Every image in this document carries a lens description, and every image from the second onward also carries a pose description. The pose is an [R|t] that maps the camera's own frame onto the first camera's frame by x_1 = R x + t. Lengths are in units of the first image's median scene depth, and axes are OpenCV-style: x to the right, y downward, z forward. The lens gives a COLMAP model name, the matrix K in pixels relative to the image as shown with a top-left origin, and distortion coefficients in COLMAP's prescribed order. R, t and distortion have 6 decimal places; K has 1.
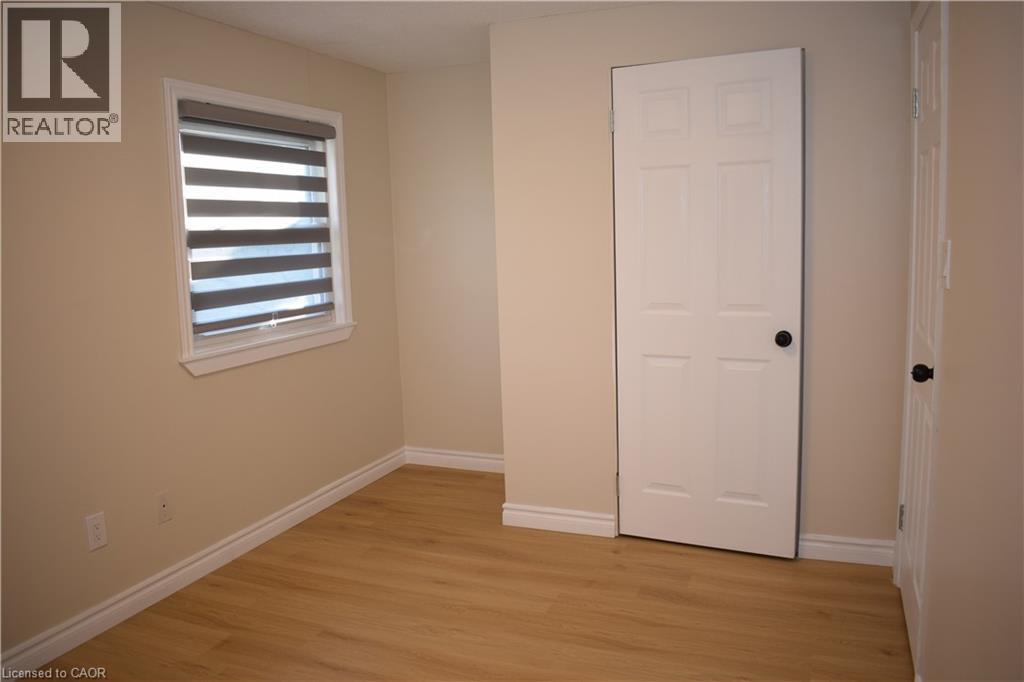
lens RADIAL K [[799.7, 0, 513.4], [0, 799.7, 344.4], [0, 0, 1]] dist [-0.100990, 0.012968]
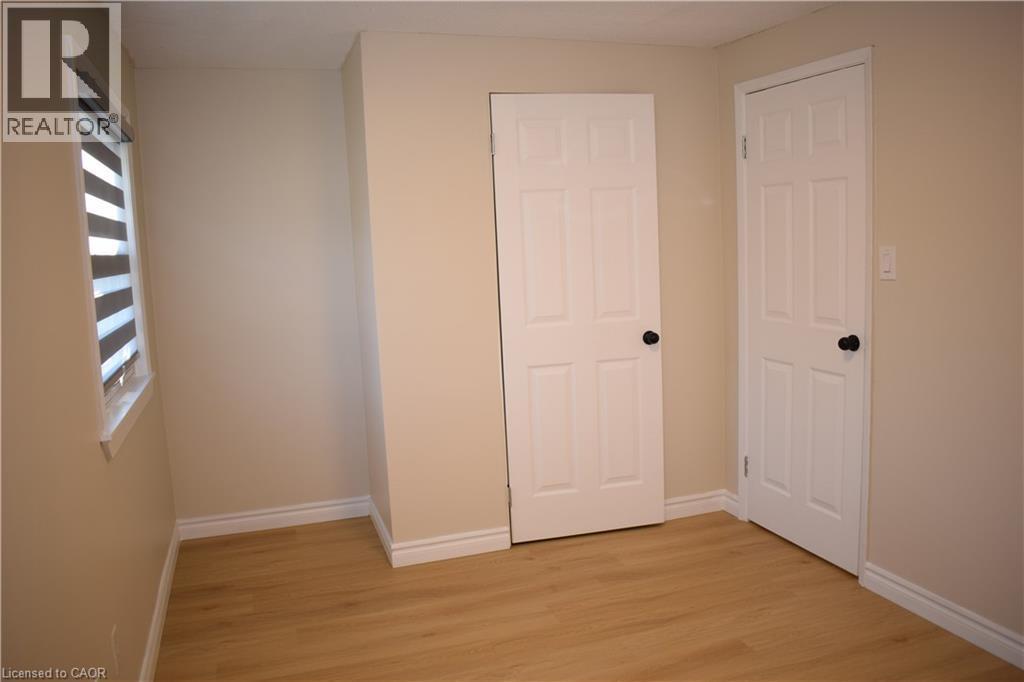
lens RADIAL K [[799.7, 0, 513.4], [0, 799.7, 344.4], [0, 0, 1]] dist [-0.100990, 0.012968]
pose [[0.752797, -0.087267, 0.652443, -0.563294], [0.113638, 0.993521, 0.001771, -0.021380], [-0.648370, 0.072809, 0.757836, 0.218128]]
